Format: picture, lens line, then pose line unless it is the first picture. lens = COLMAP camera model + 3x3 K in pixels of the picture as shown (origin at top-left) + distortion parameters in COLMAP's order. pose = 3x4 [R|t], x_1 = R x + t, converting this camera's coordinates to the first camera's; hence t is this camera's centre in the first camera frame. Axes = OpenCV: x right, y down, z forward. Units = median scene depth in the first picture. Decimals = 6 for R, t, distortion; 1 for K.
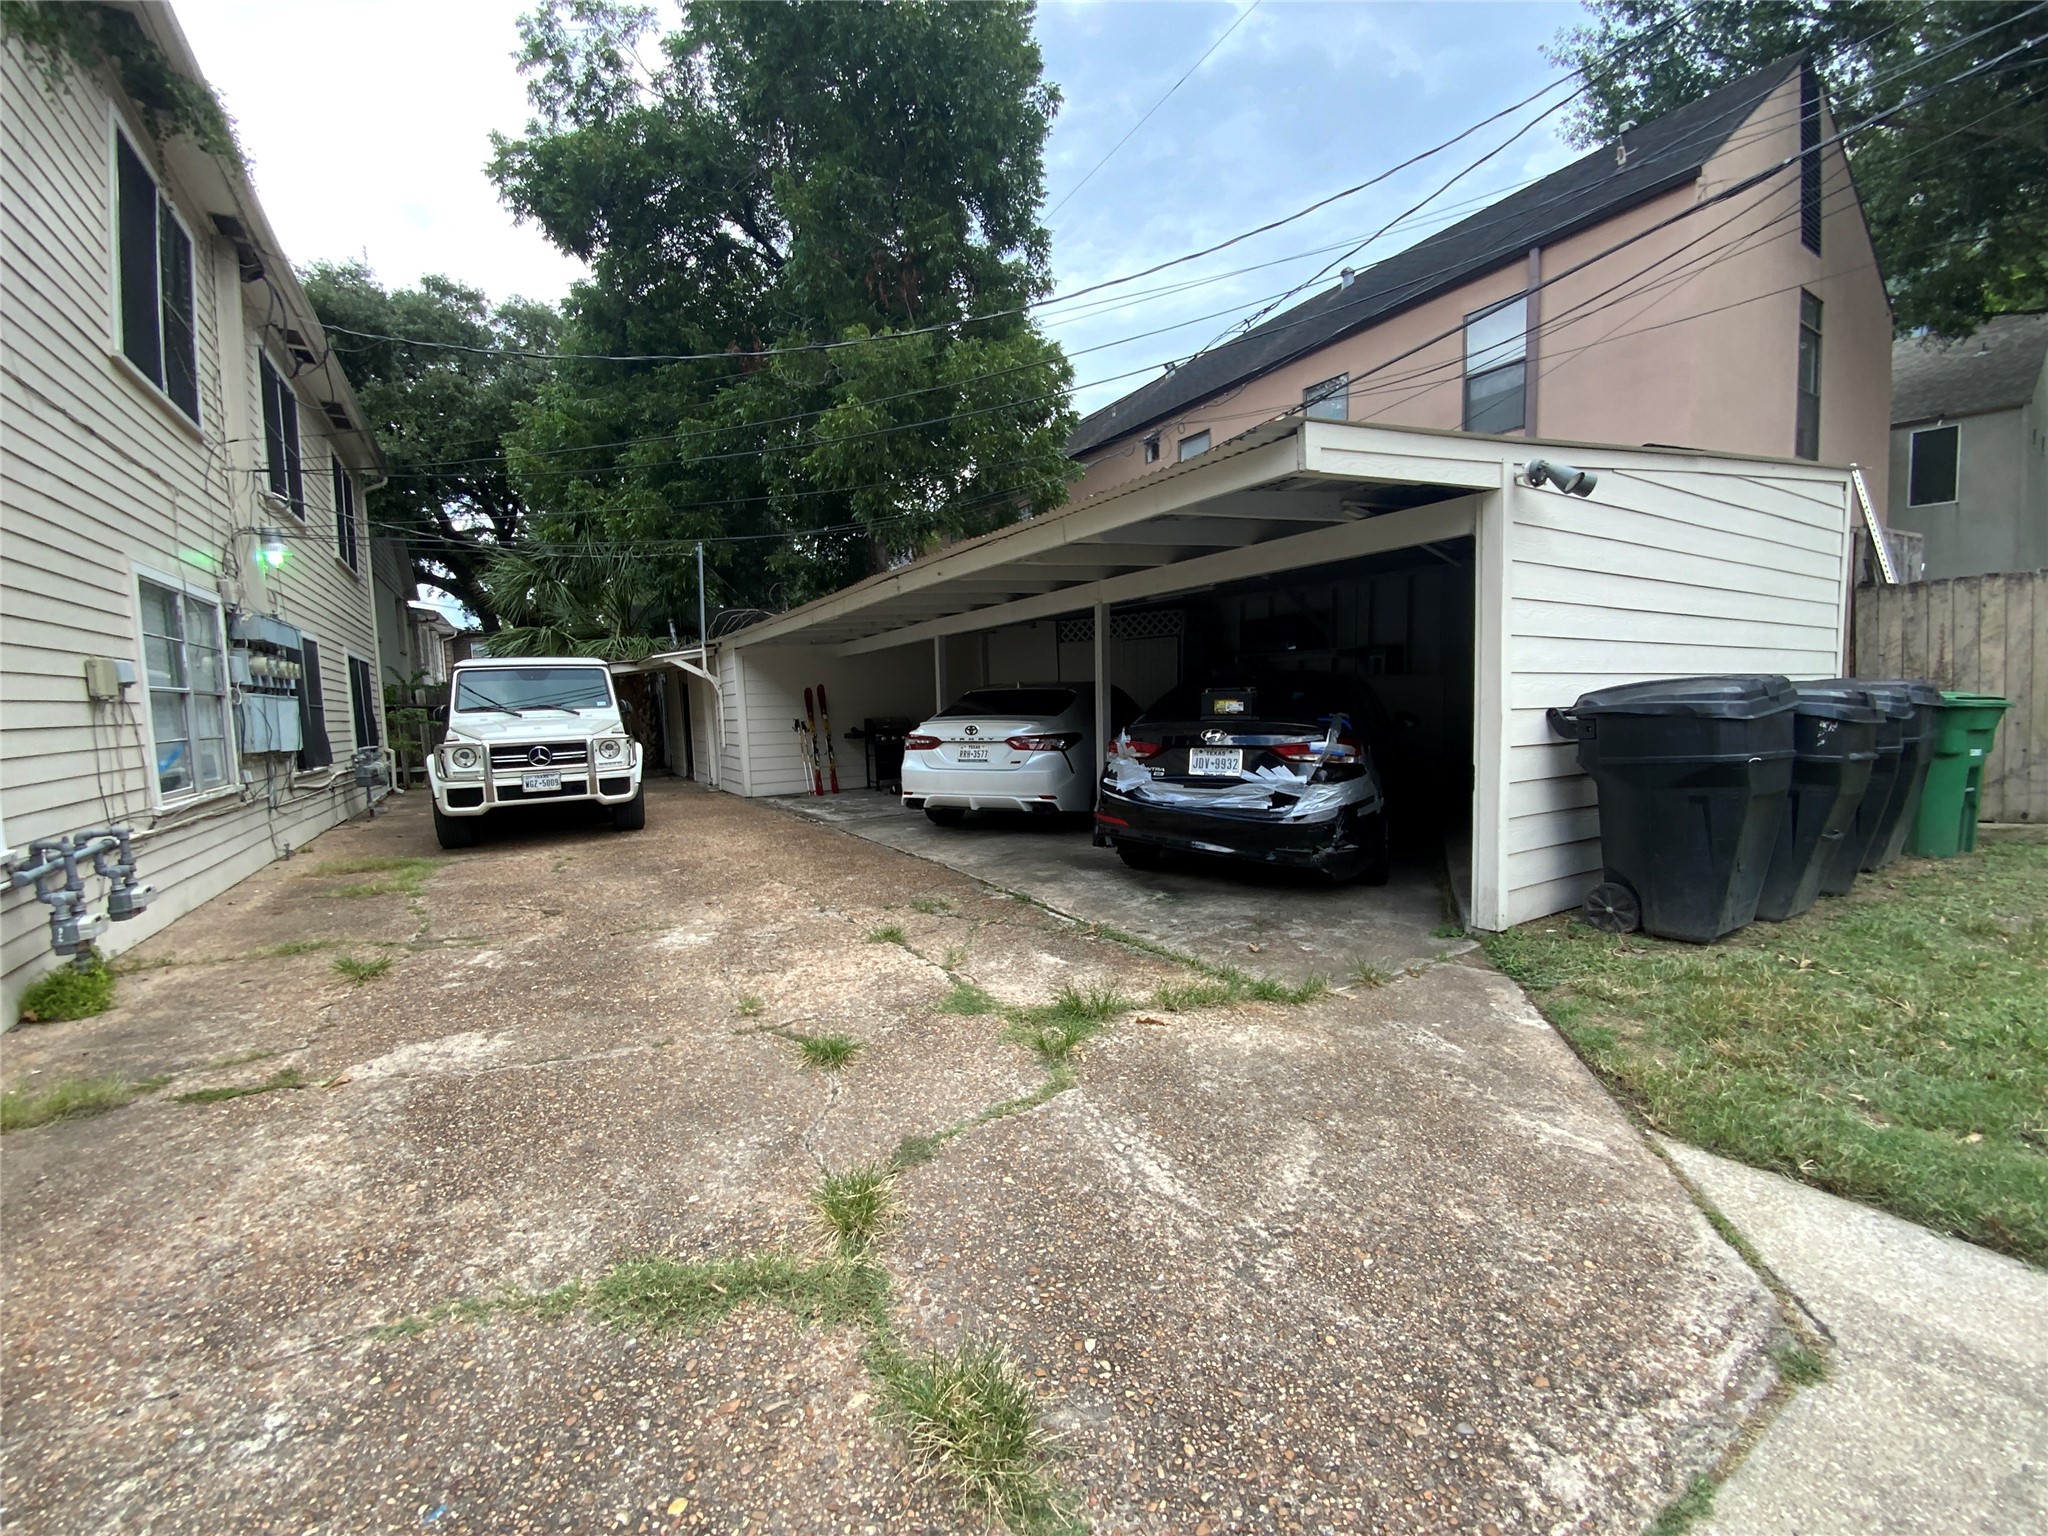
lens RADIAL K [[828.1, 0, 1024.0], [0, 828.1, 768.0], [0, 0, 1]] dist [0.012746, -0.015334]
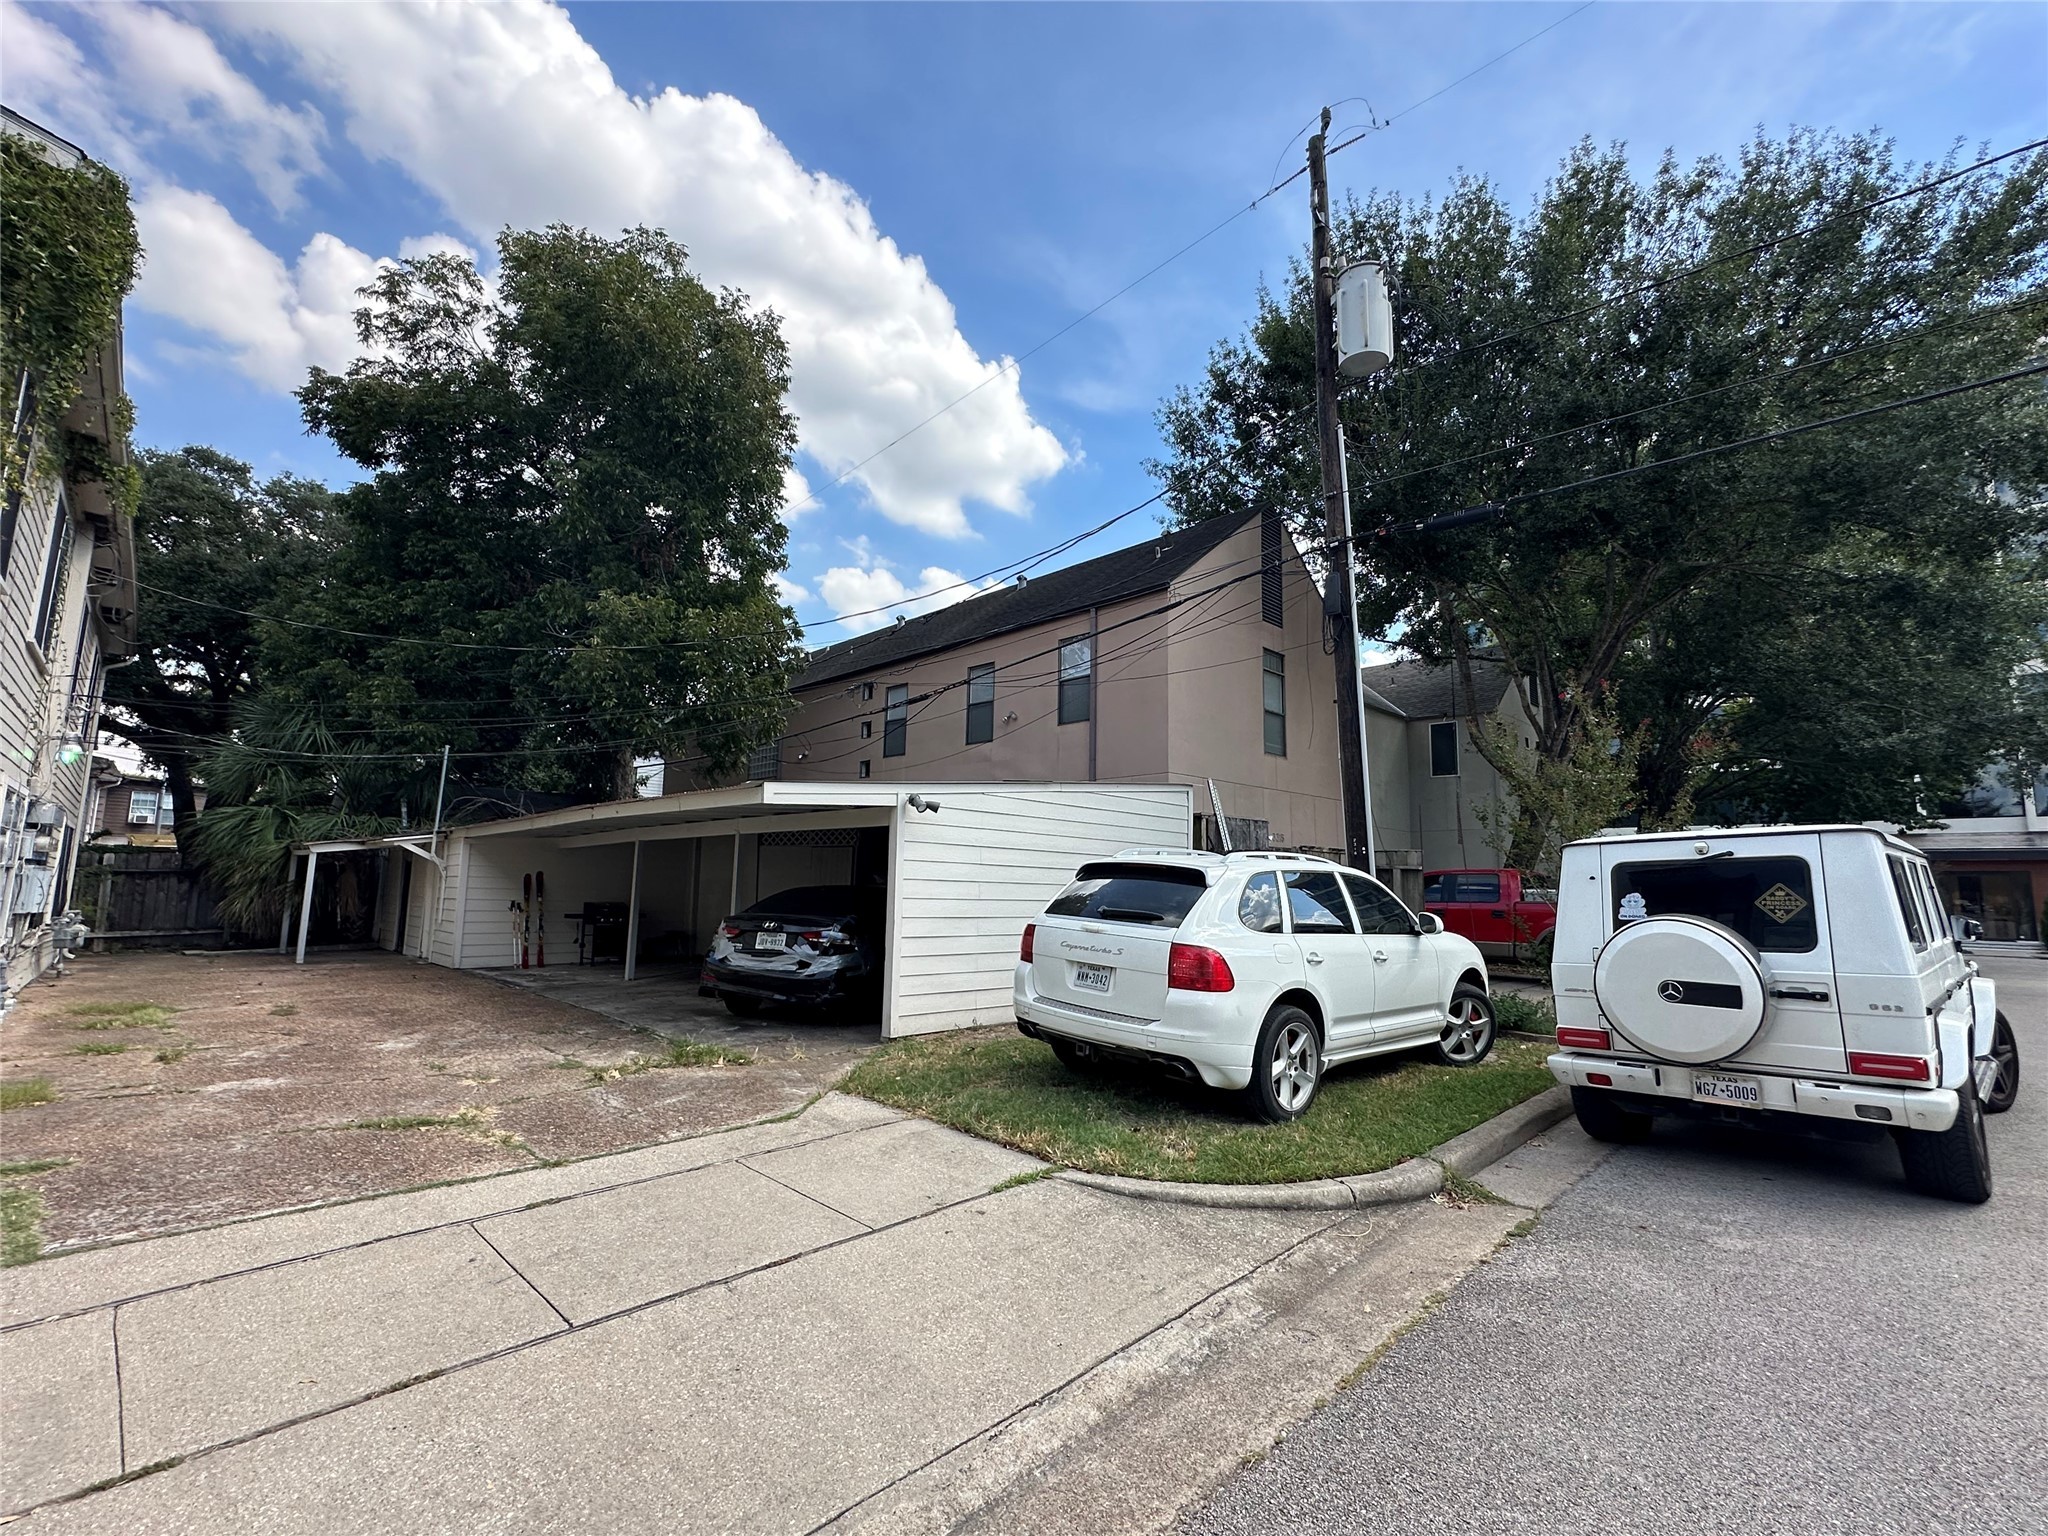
lens RADIAL K [[871.8, 0, 1021.3], [0, 871.8, 776.6], [0, 0, 1]] dist [-0.008337, -0.000004]
pose [[0.971230, 0.072578, 0.226814, 0.145971], [-0.023690, 0.977149, -0.211233, 0.013302], [-0.236962, 0.199782, 0.950755, -0.414422]]
